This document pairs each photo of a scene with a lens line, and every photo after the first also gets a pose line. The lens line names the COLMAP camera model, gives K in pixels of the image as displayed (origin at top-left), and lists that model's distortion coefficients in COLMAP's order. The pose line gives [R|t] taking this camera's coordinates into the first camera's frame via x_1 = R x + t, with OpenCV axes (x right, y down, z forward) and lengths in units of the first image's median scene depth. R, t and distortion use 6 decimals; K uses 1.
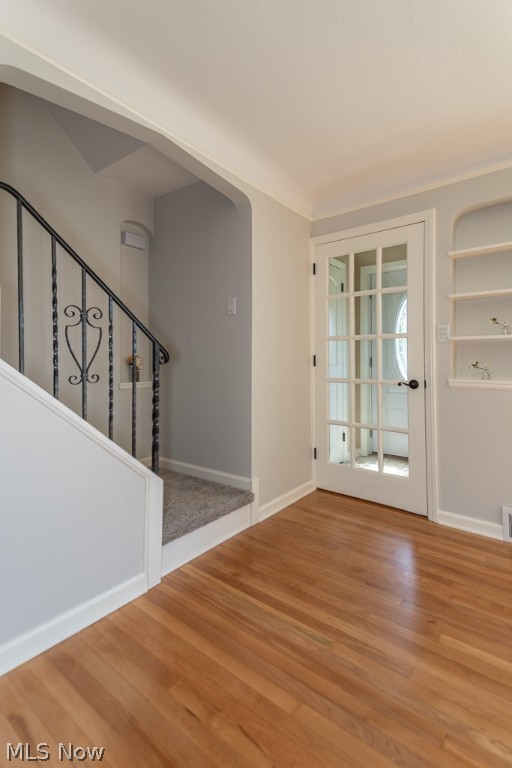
lens RADIAL K [[367.5, 0, 273.0], [0, 367.5, 354.6], [0, 0, 1]] dist [0.043407, -0.000164]
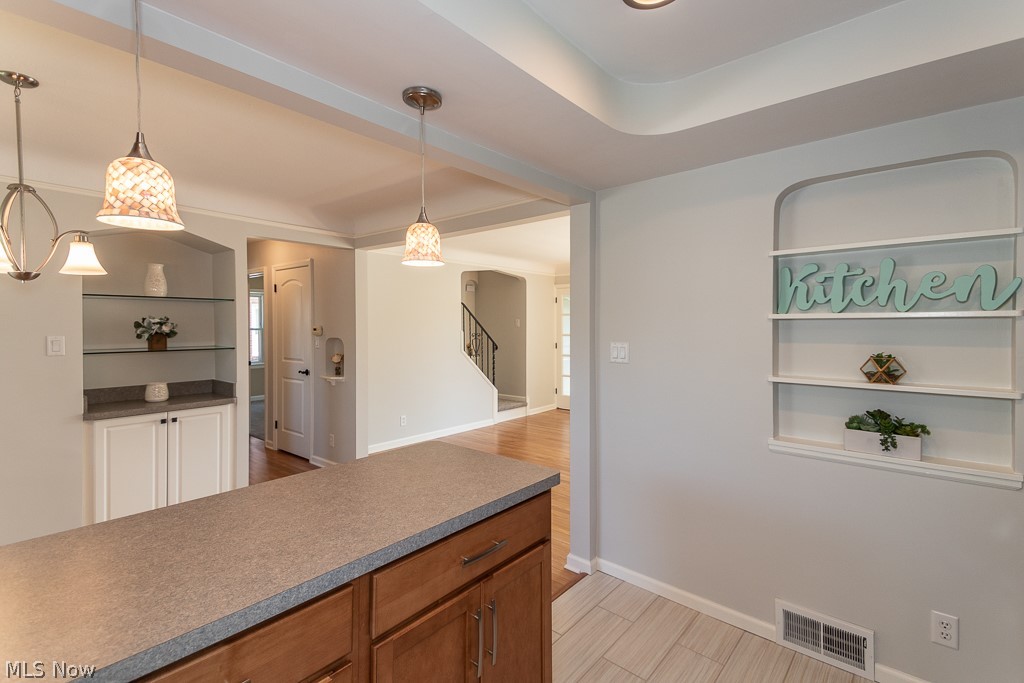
lens RADIAL K [[486.3, 0, 495.7], [0, 486.3, 328.0], [0, 0, 1]] dist [0.066135, -0.023853]
pose [[0.996798, 0.000086, -0.079965, -0.005309], [0.002064, 0.999639, 0.026806, -0.194538], [0.079938, -0.026885, 0.996437, -2.157250]]
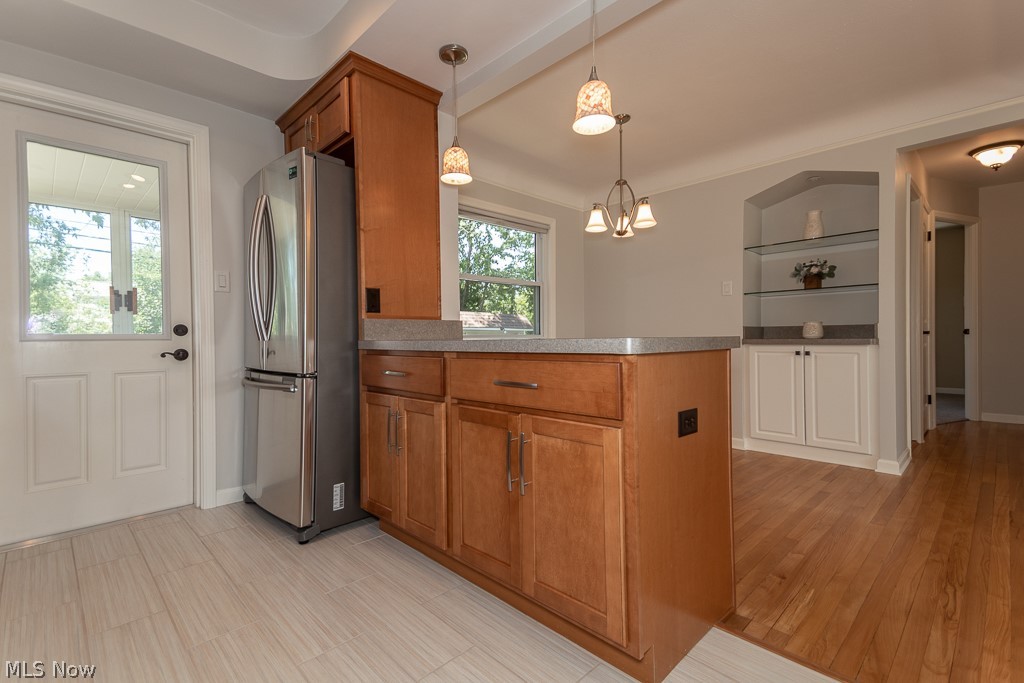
lens RADIAL K [[470.0, 0, 509.0], [0, 470.0, 340.8], [0, 0, 1]] dist [0.036658, -0.000446]
pose [[-0.164535, 0.008340, -0.986336, 0.569796], [0.026635, 0.999637, 0.004010, 0.046144], [0.986012, -0.025611, -0.164697, -1.443818]]
